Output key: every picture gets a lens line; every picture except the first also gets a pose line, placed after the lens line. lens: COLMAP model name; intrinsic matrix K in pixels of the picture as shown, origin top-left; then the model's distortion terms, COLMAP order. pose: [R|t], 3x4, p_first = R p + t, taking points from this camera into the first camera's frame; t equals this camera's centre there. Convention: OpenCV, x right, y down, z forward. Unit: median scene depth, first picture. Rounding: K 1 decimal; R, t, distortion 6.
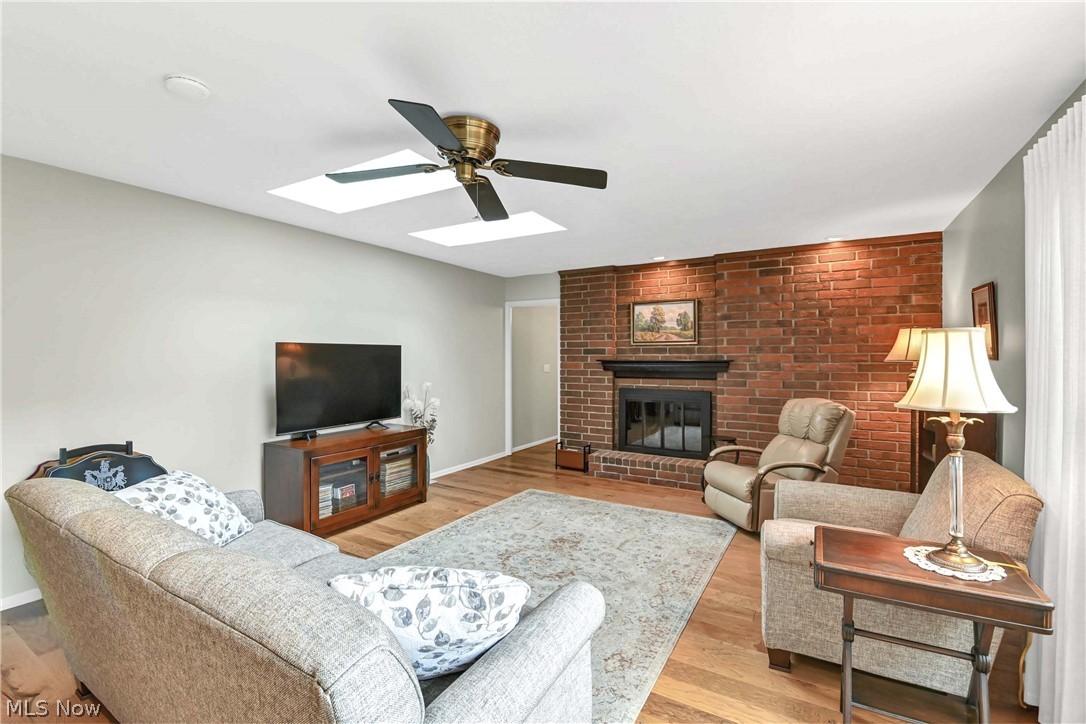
lens RADIAL K [[481.9, 0, 540.7], [0, 481.9, 360.3], [0, 0, 1]] dist [-0.014070, -0.004490]
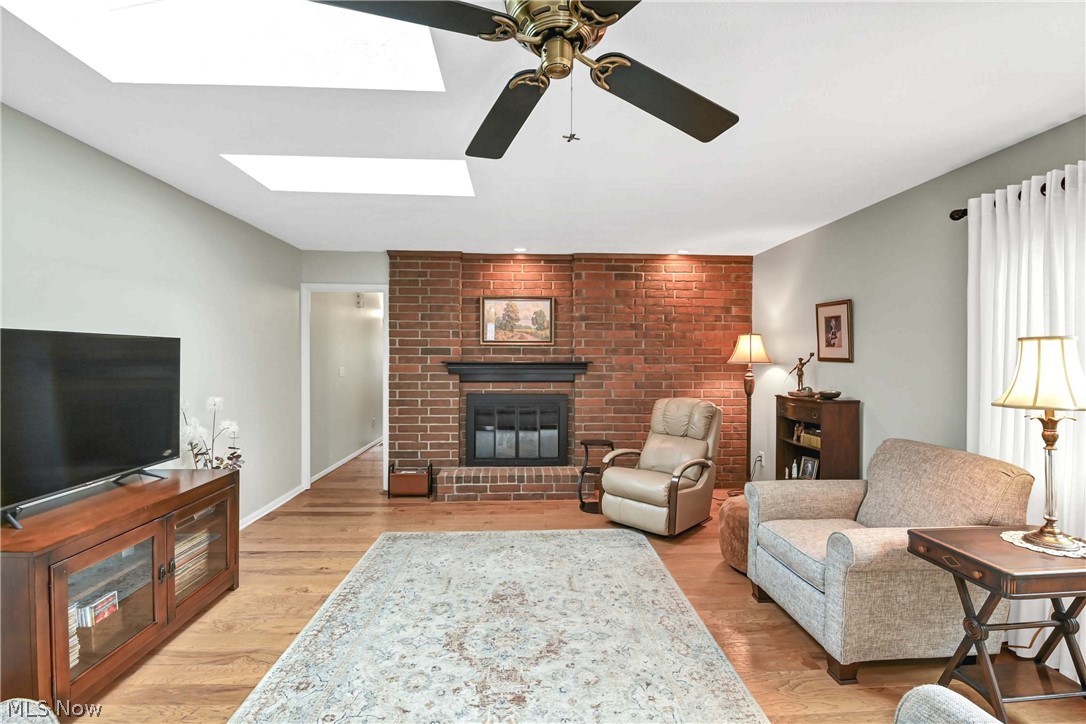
lens RADIAL K [[481.9, 0, 544.8], [0, 481.9, 358.2], [0, 0, 1]] dist [-0.014070, -0.004490]
pose [[0.827072, 0.002357, 0.562092, -0.251047], [-0.000137, 0.999992, -0.003992, -0.003803], [-0.562097, 0.003224, 0.827065, 0.246604]]
